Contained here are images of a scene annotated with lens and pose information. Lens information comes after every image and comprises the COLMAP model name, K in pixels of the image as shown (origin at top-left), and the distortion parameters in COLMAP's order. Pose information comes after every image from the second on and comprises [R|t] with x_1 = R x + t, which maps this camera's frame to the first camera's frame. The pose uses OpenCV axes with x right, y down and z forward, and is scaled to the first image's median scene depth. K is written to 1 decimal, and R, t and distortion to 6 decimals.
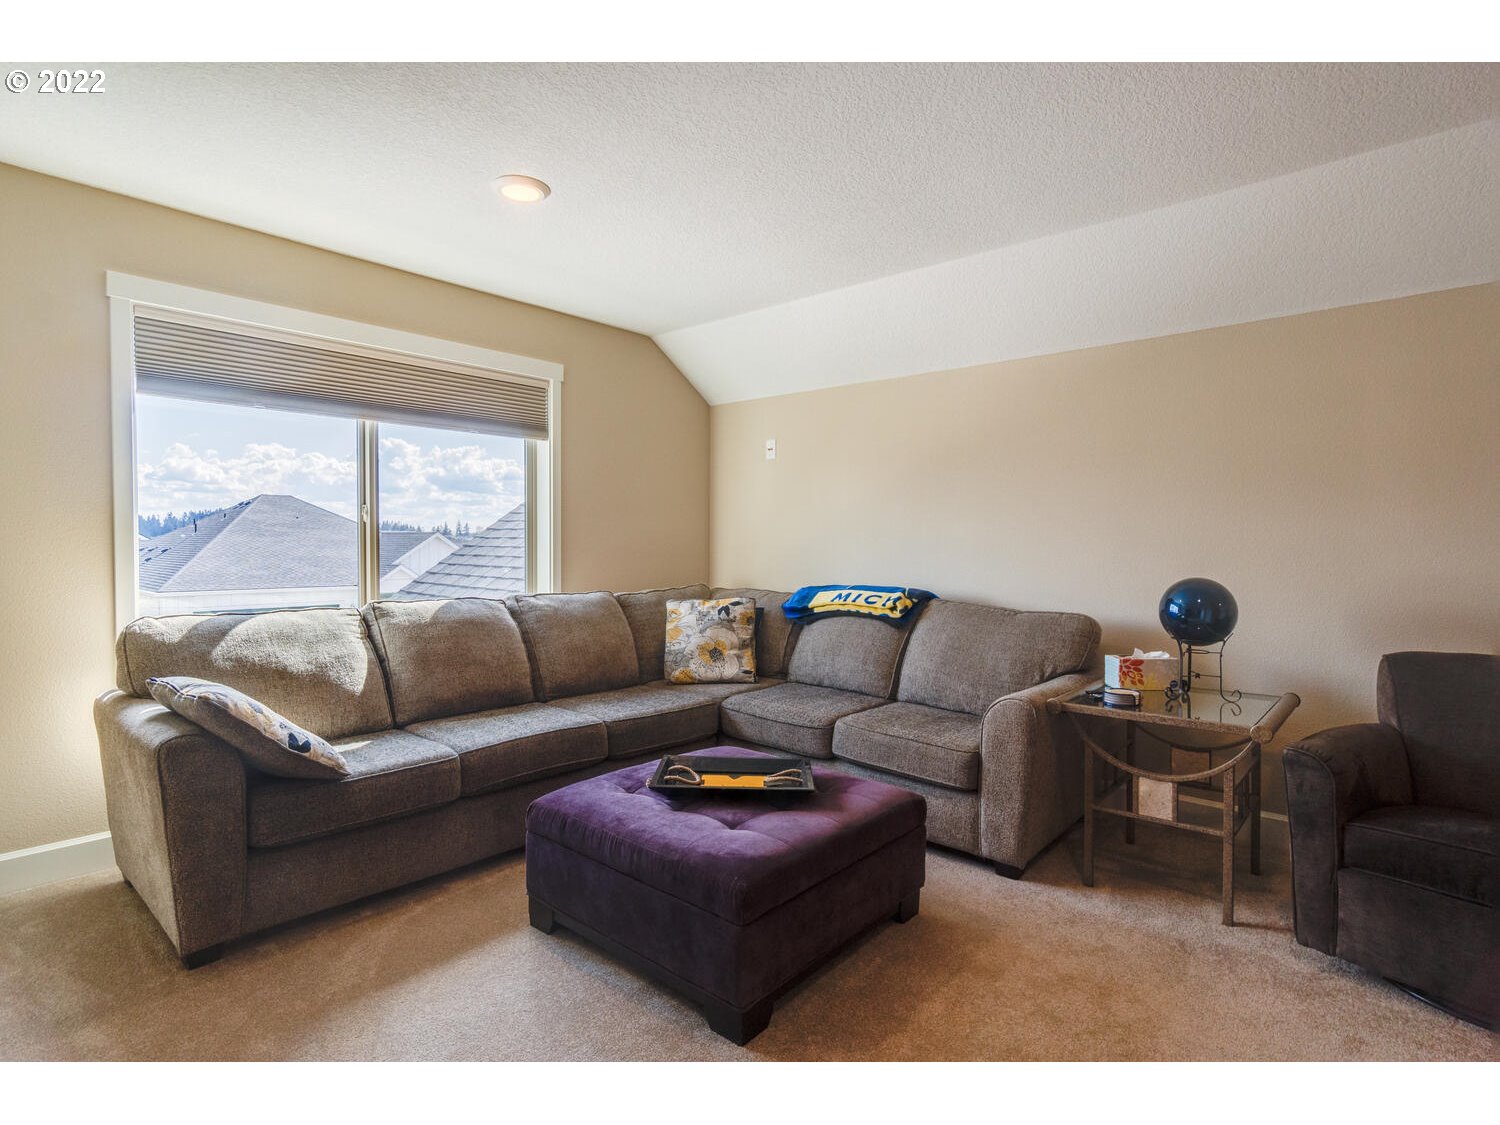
lens RADIAL K [[757.9, 0, 746.1], [0, 757.9, 558.8], [0, 0, 1]] dist [0.002064, -0.000167]
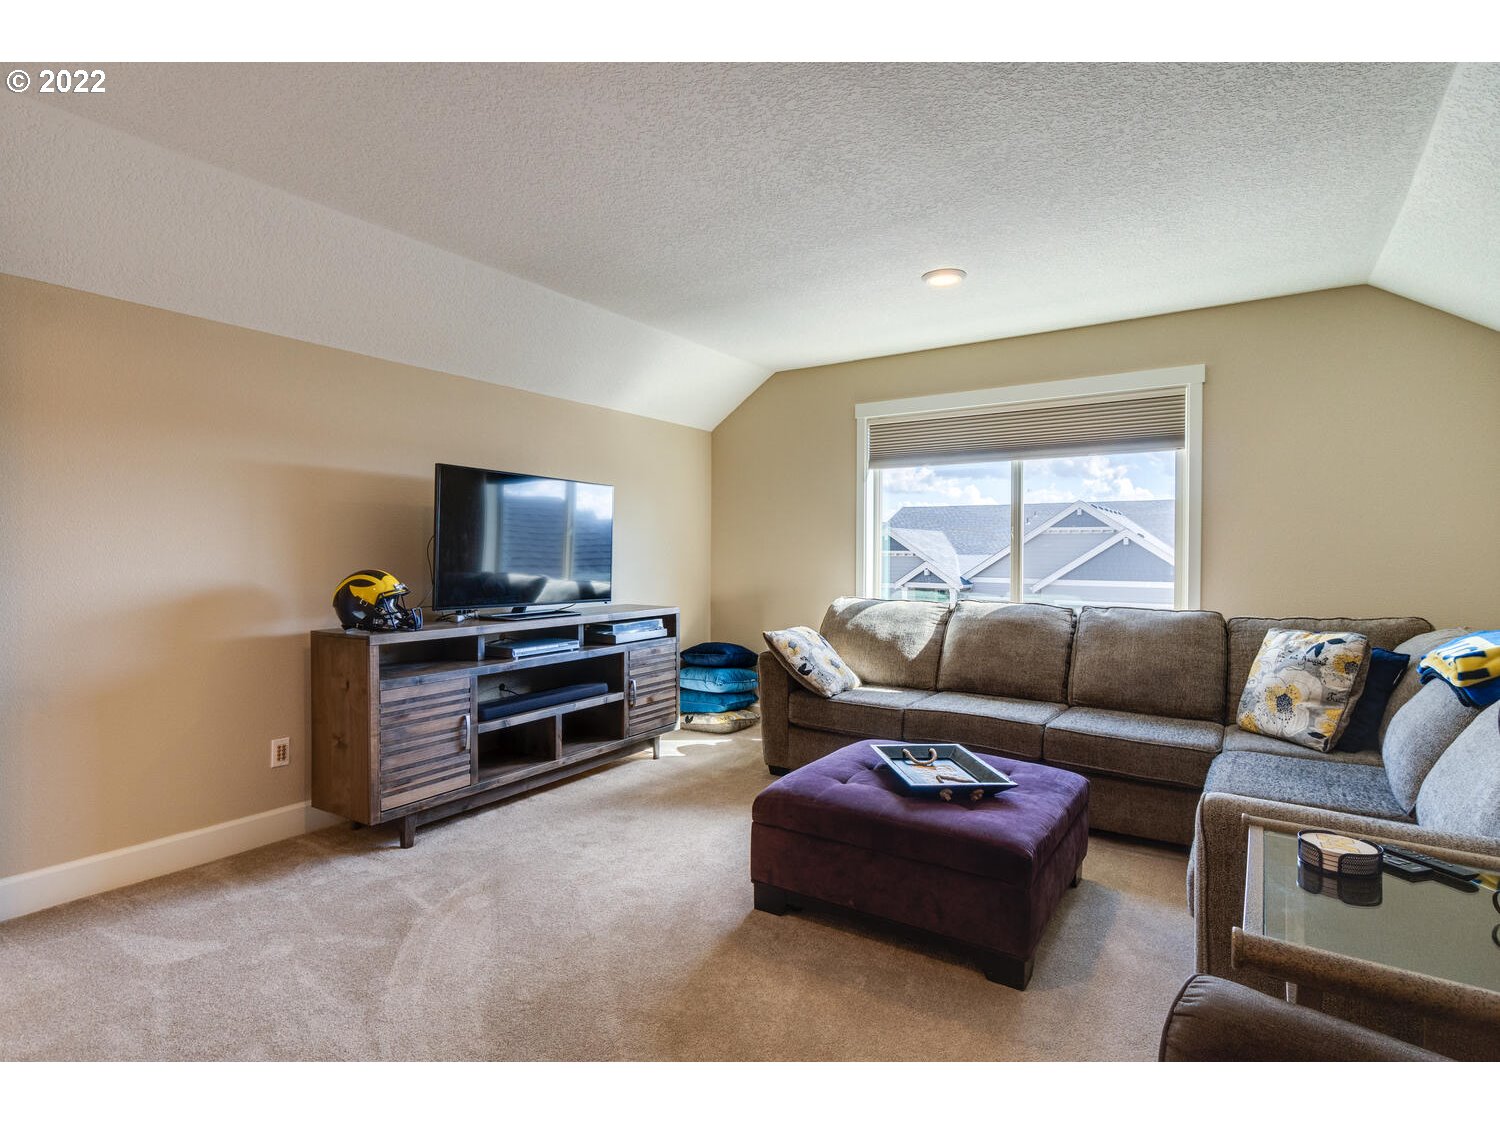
lens RADIAL K [[757.9, 0, 746.1], [0, 757.9, 557.7], [0, 0, 1]] dist [0.002064, -0.000167]
pose [[0.144930, 0.003645, -0.989435, 0.689125], [-0.024937, 0.999689, 0.000030, -0.007382], [0.989128, 0.024670, 0.144976, 0.374168]]
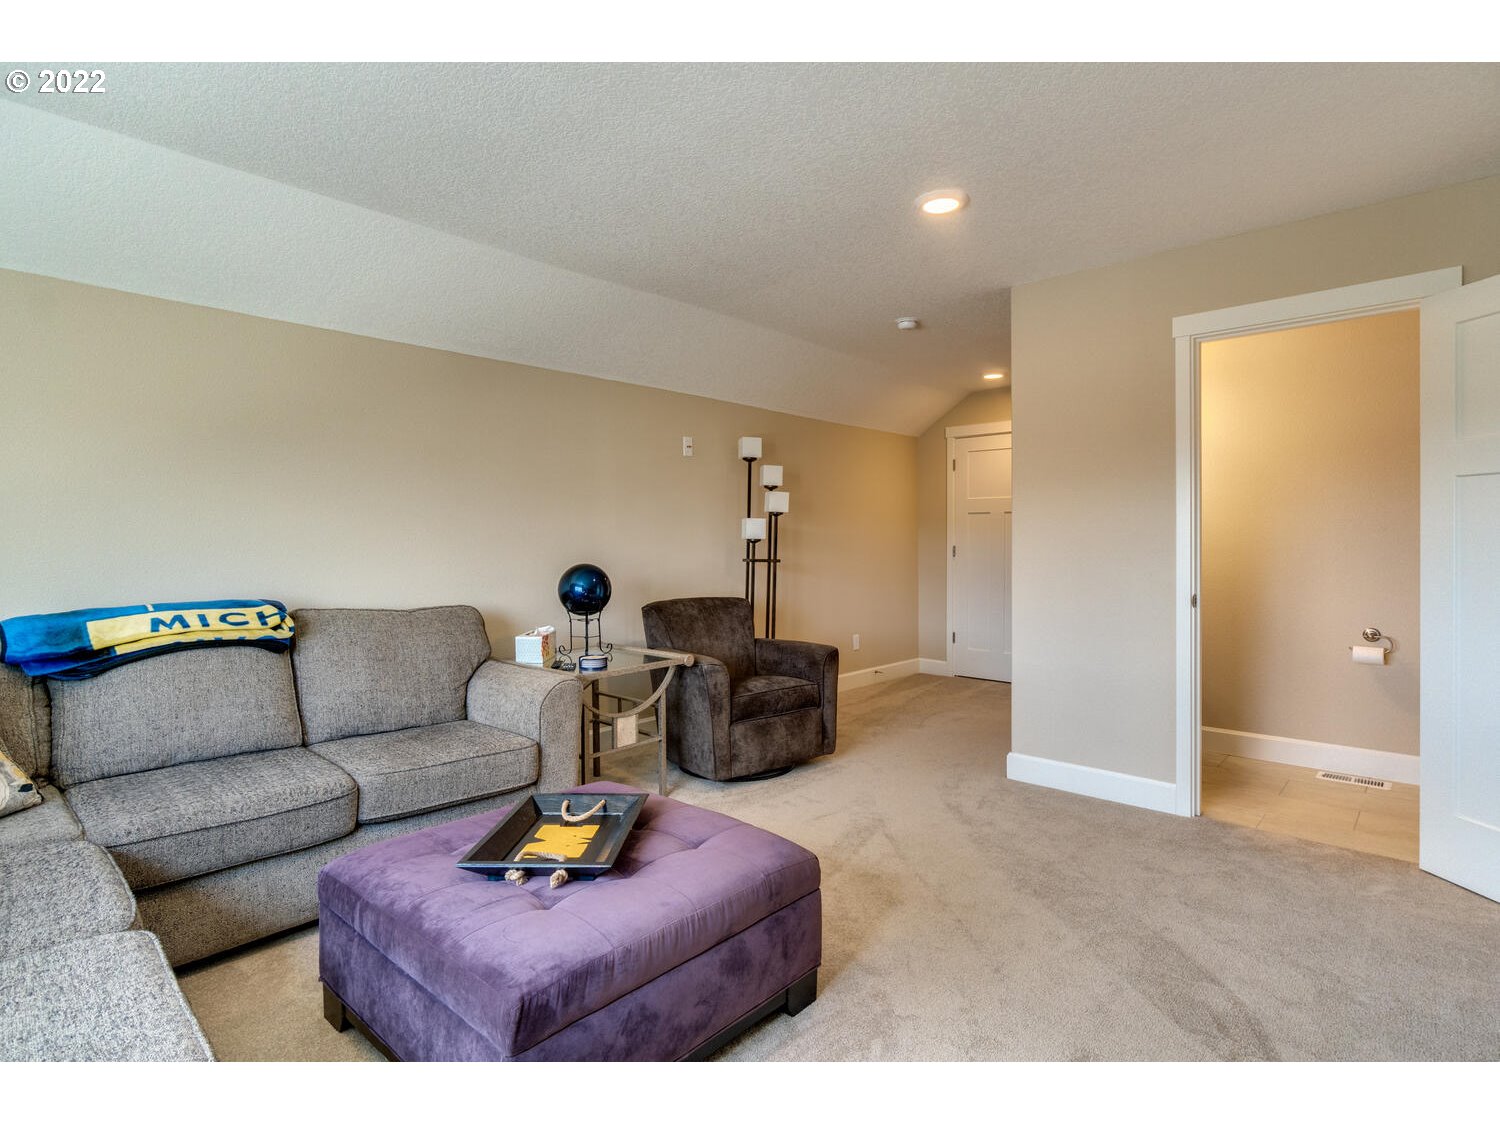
lens RADIAL K [[757.9, 0, 750.6], [0, 757.9, 553.8], [0, 0, 1]] dist [0.002064, -0.000167]
pose [[0.017917, -0.027269, 0.999468, -0.528448], [0.016529, 0.999500, 0.026973, -0.018041], [-0.999703, 0.016037, 0.018359, 0.509678]]
